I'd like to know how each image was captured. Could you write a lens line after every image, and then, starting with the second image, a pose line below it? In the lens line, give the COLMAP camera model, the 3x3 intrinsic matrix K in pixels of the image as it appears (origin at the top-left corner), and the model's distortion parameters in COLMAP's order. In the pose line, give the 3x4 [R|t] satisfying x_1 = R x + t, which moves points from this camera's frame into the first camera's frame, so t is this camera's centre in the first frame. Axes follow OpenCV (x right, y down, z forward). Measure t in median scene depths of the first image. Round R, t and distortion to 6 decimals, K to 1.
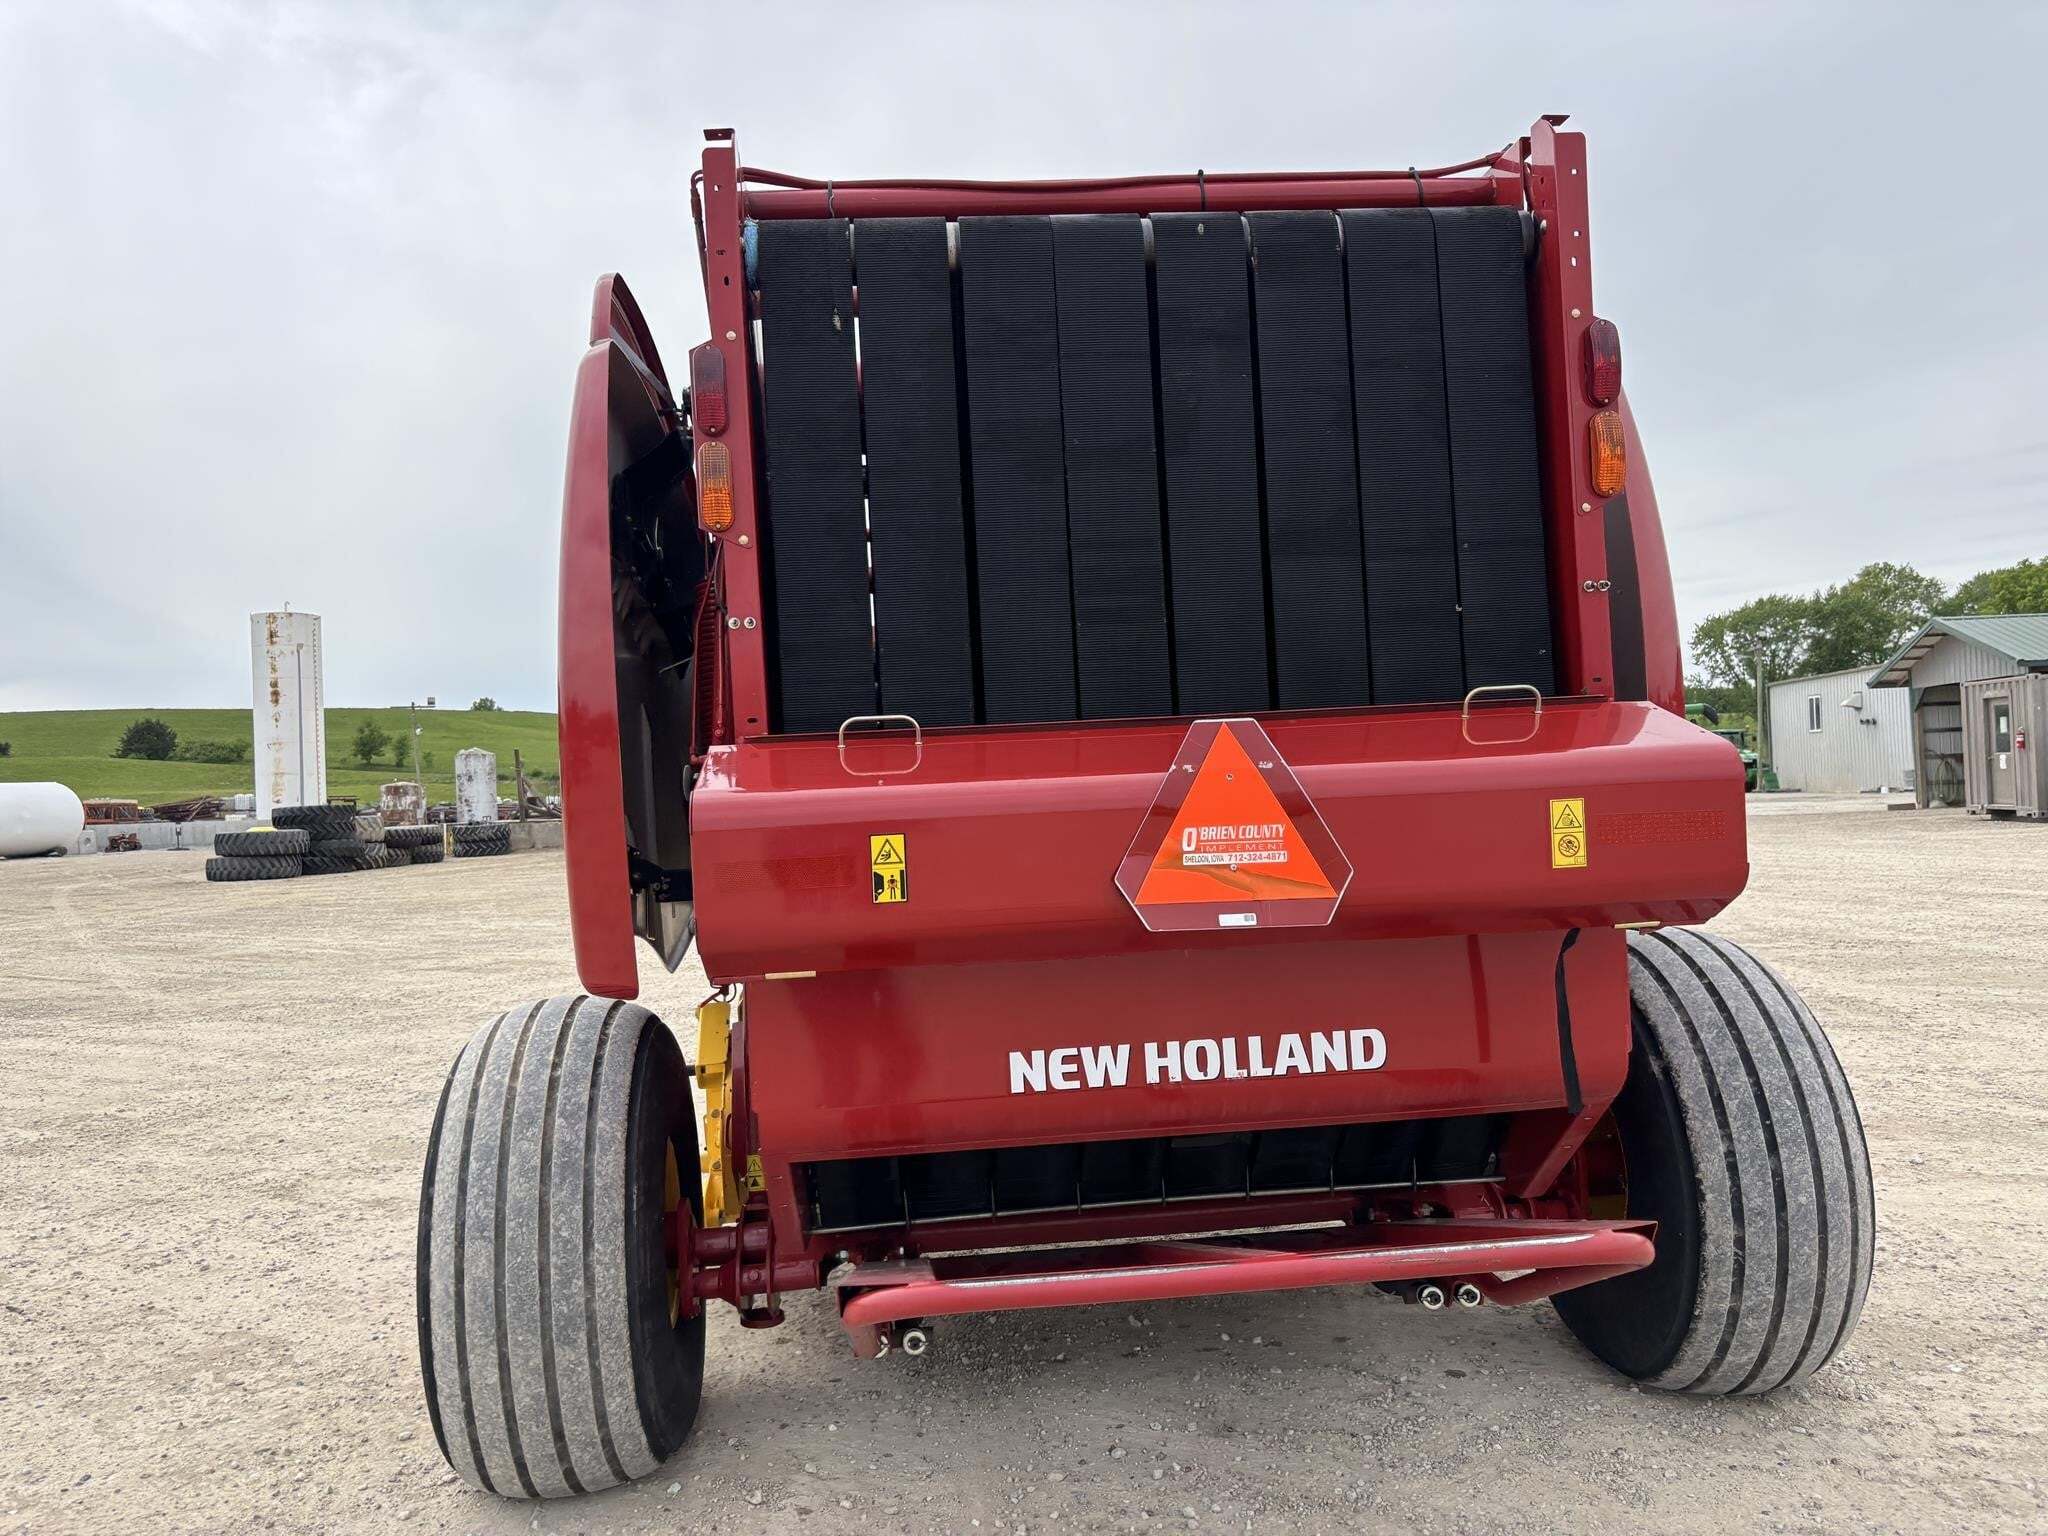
lens RADIAL K [[1420.4, 0, 1091.7], [0, 1420.4, 774.0], [0, 0, 1]] dist [0.000557, -0.001799]
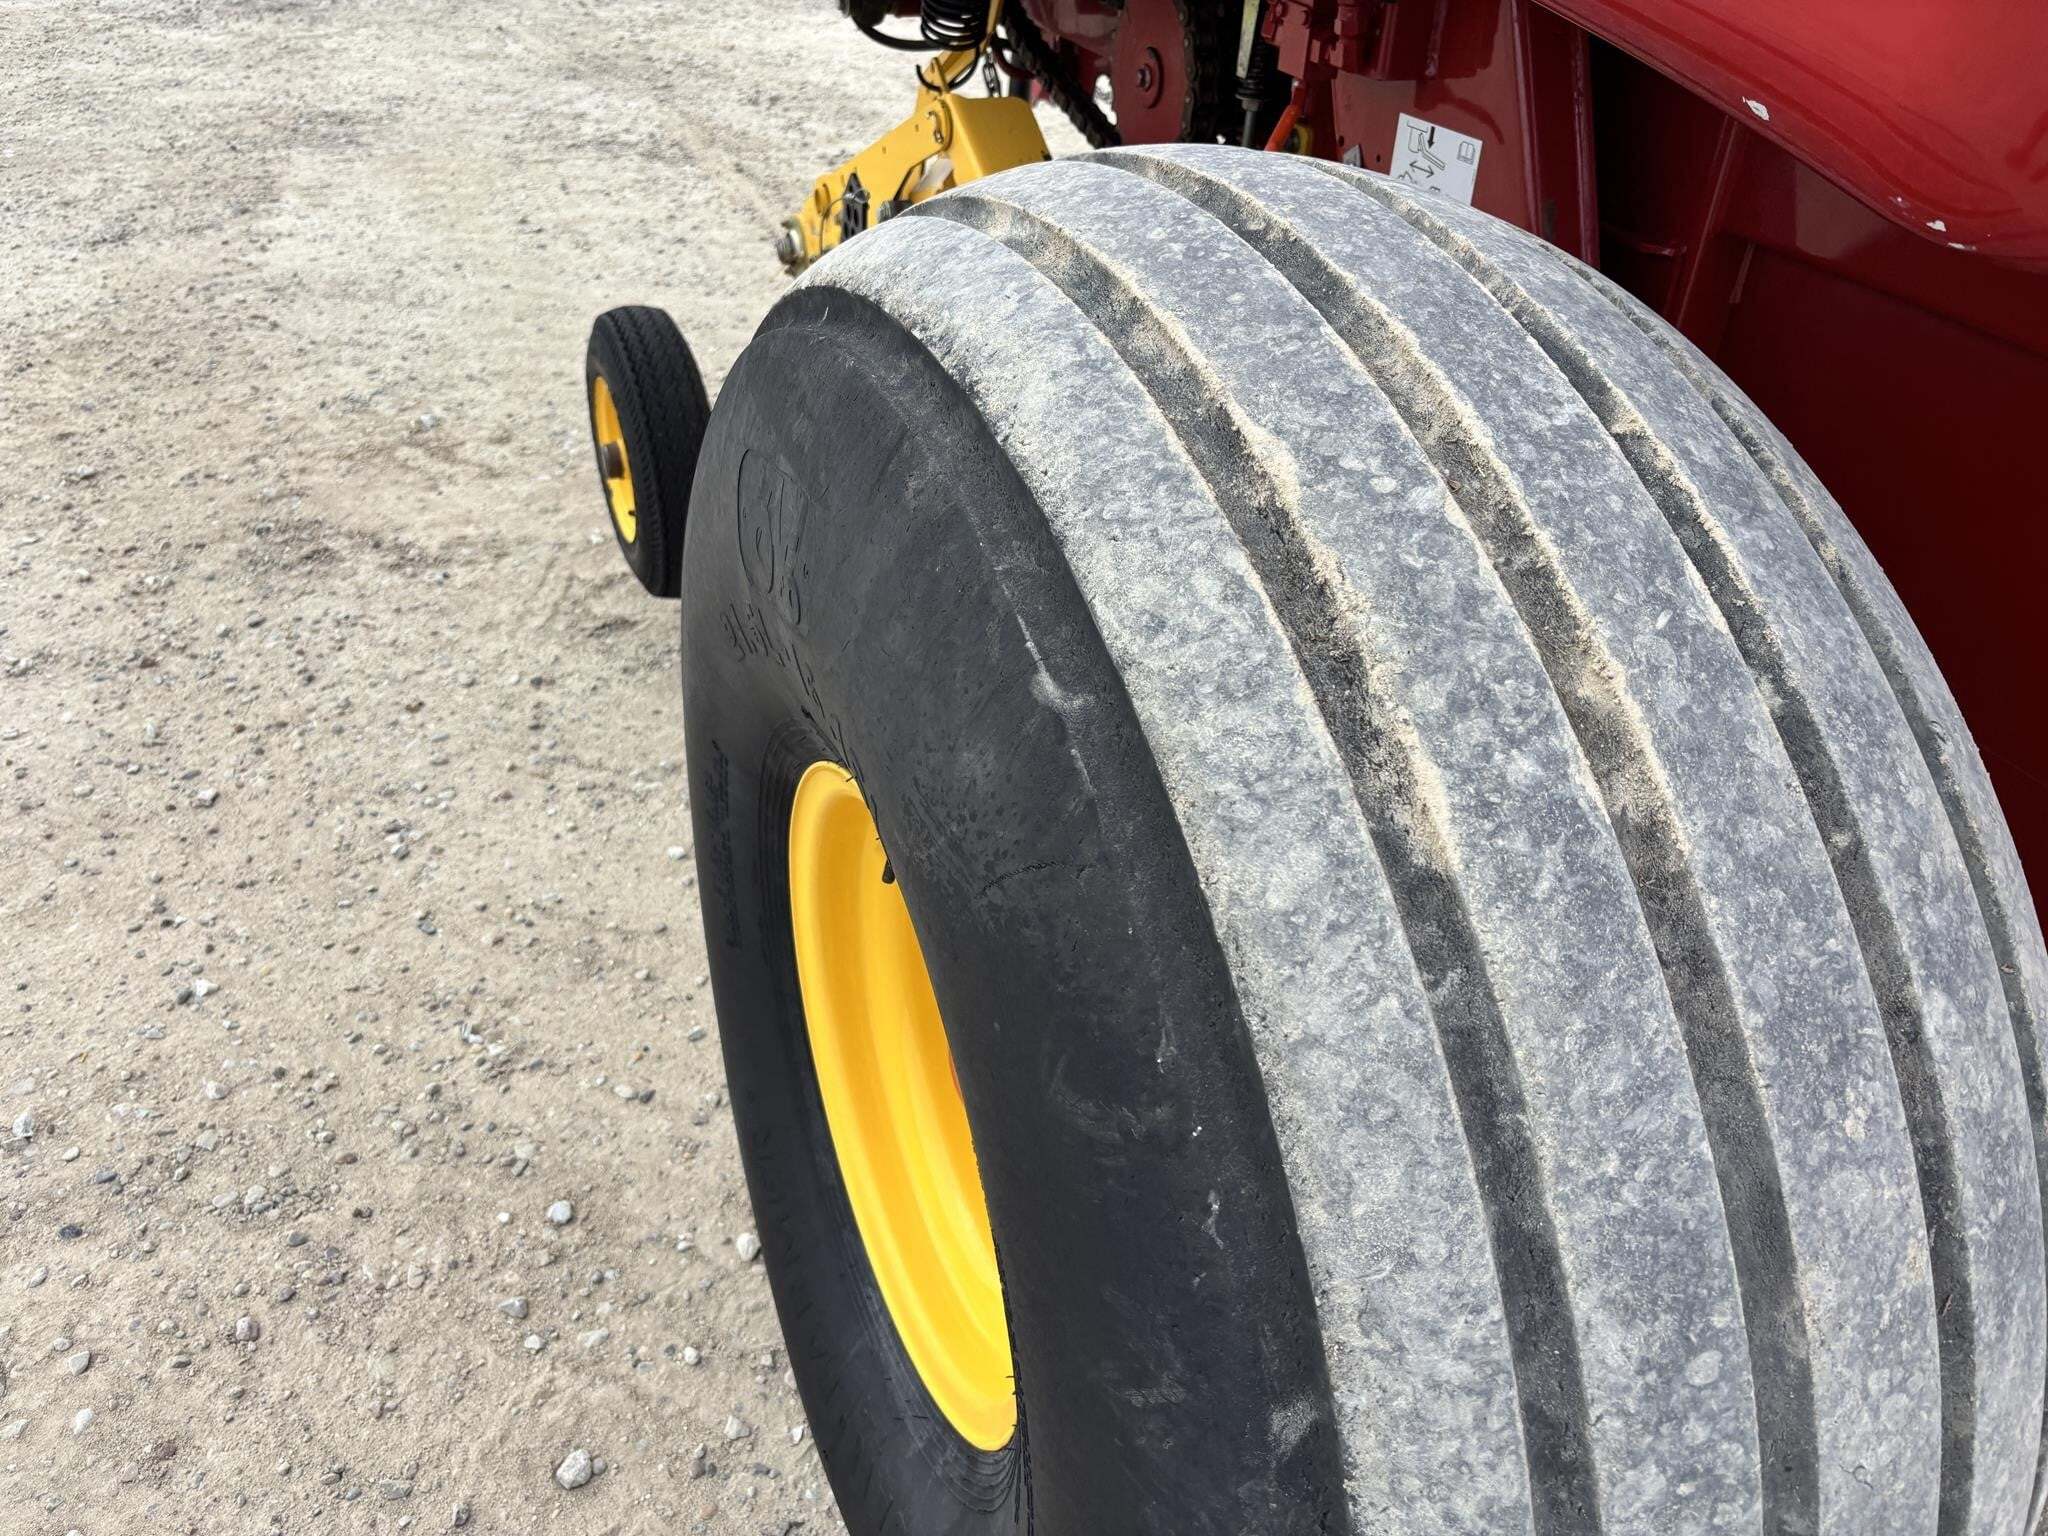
lens RADIAL K [[1574.6, 0, 1055.4], [0, 1574.6, 768.4], [0, 0, 1]] dist [0.040176, -0.026787]
pose [[0.964675, -0.057339, 0.257127, -0.575929], [-0.100401, 0.822345, 0.560061, 0.126876], [-0.243561, -0.566092, 0.787539, 0.959273]]
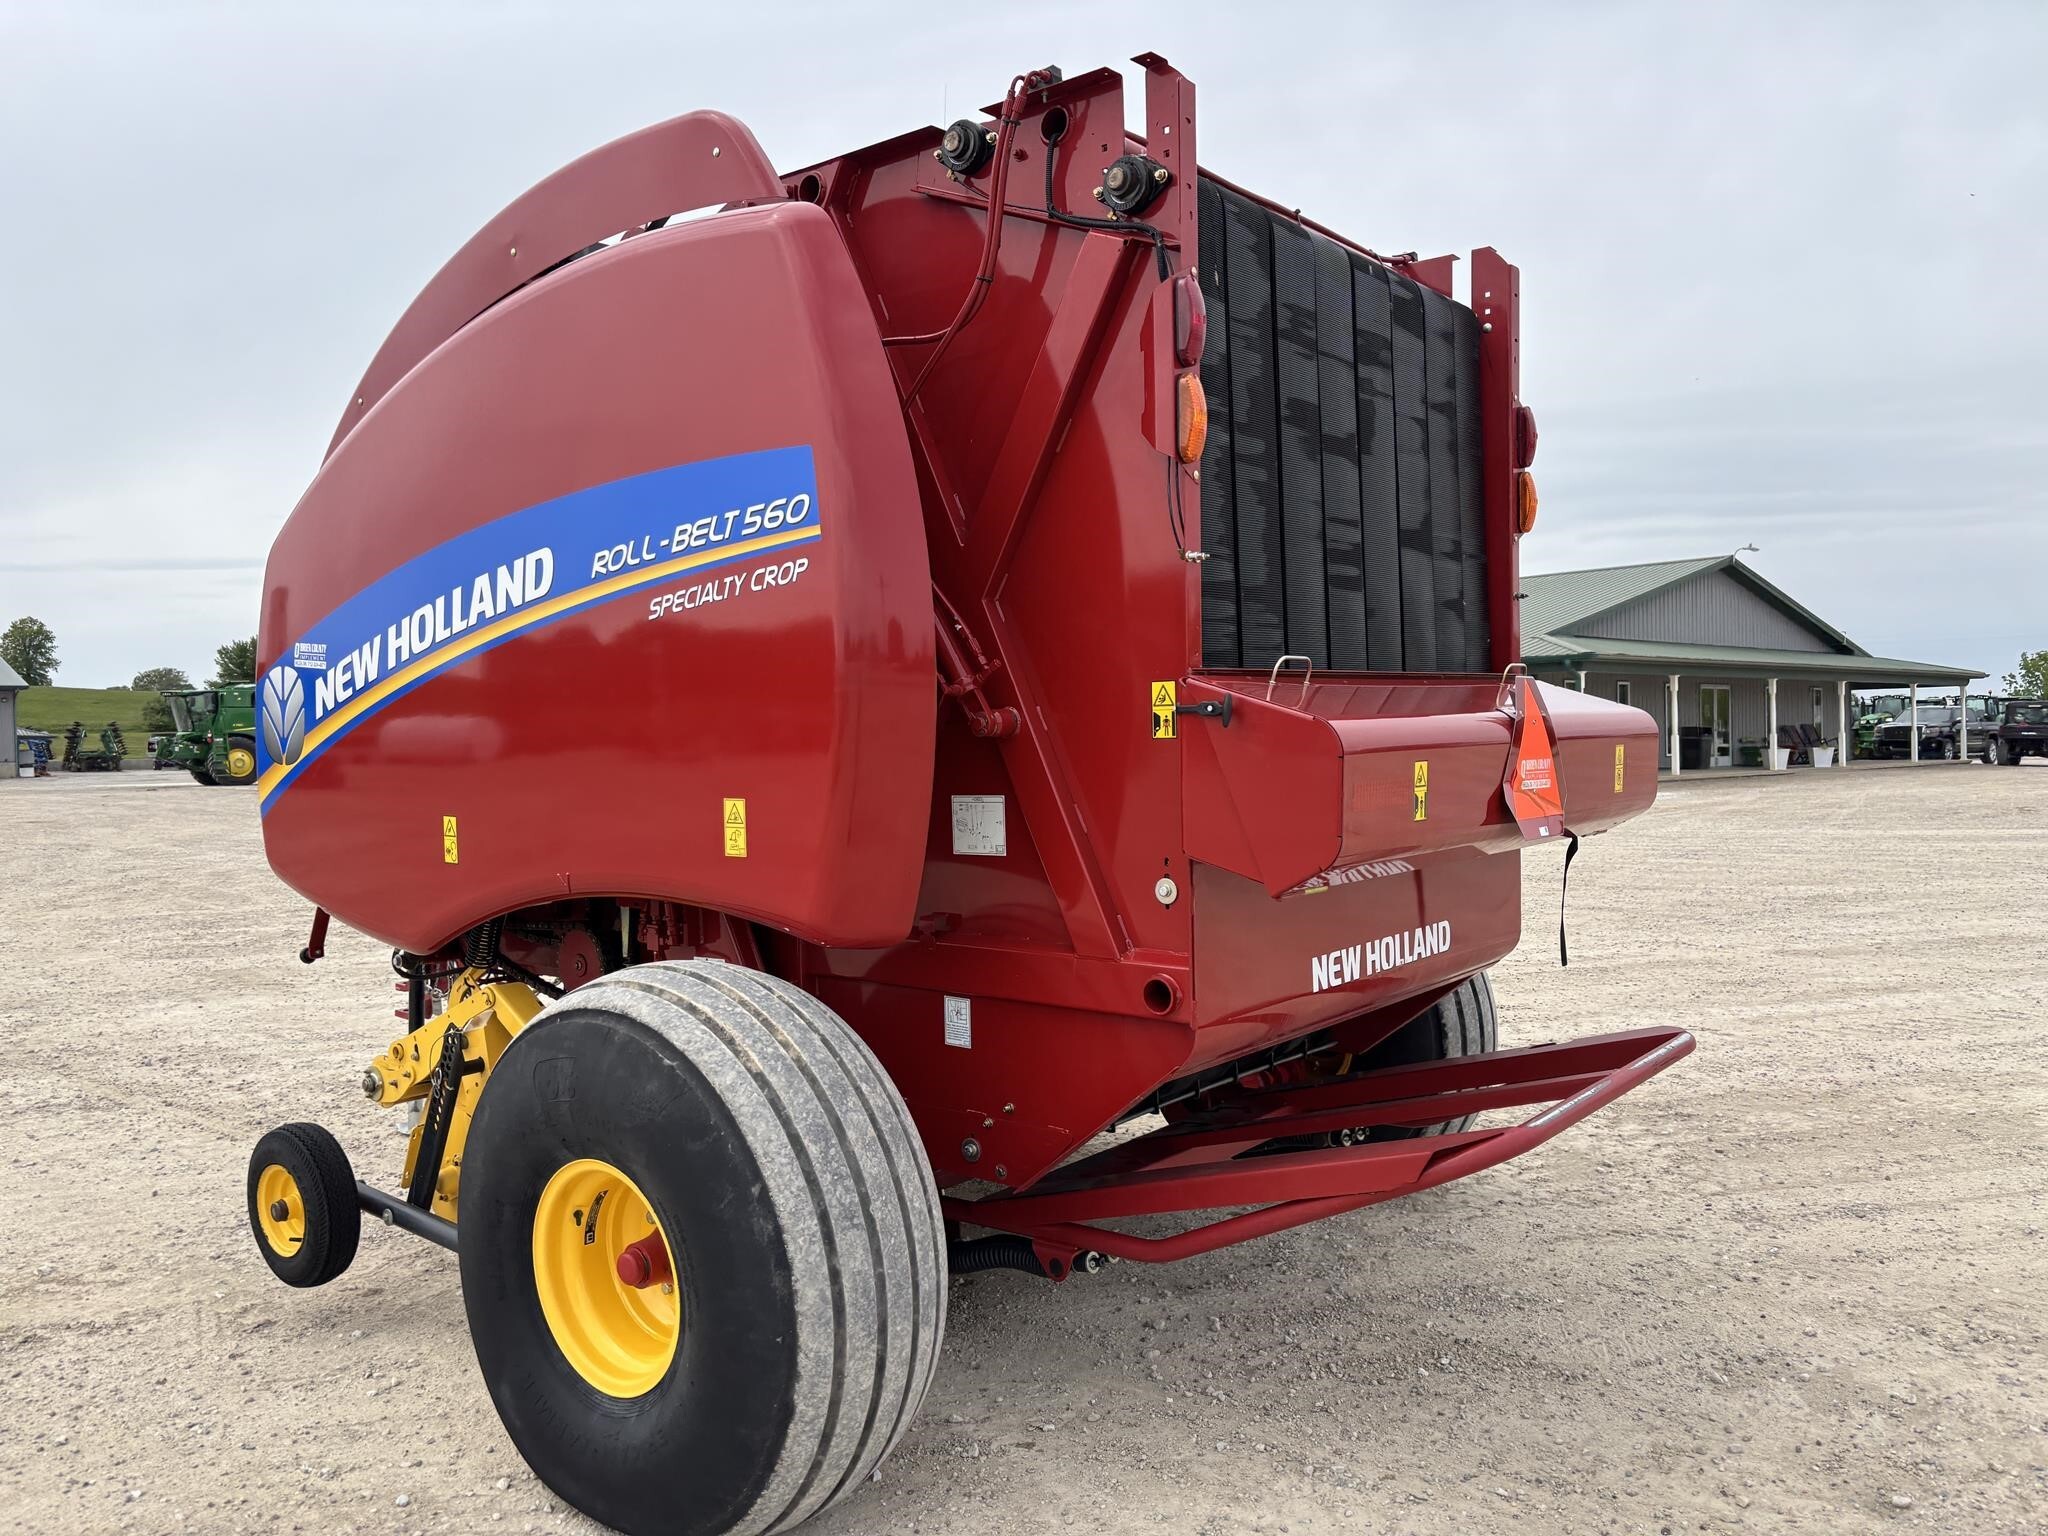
lens RADIAL K [[1398.6, 0, 1024.0], [0, 1398.6, 768.0], [0, 0, 1]] dist [-0.039107, -0.002955]
pose [[0.738989, 0.016027, 0.673527, -0.958852], [-0.026126, 0.999647, 0.004878, 0.043648], [-0.673211, -0.021202, 0.739146, 0.324444]]
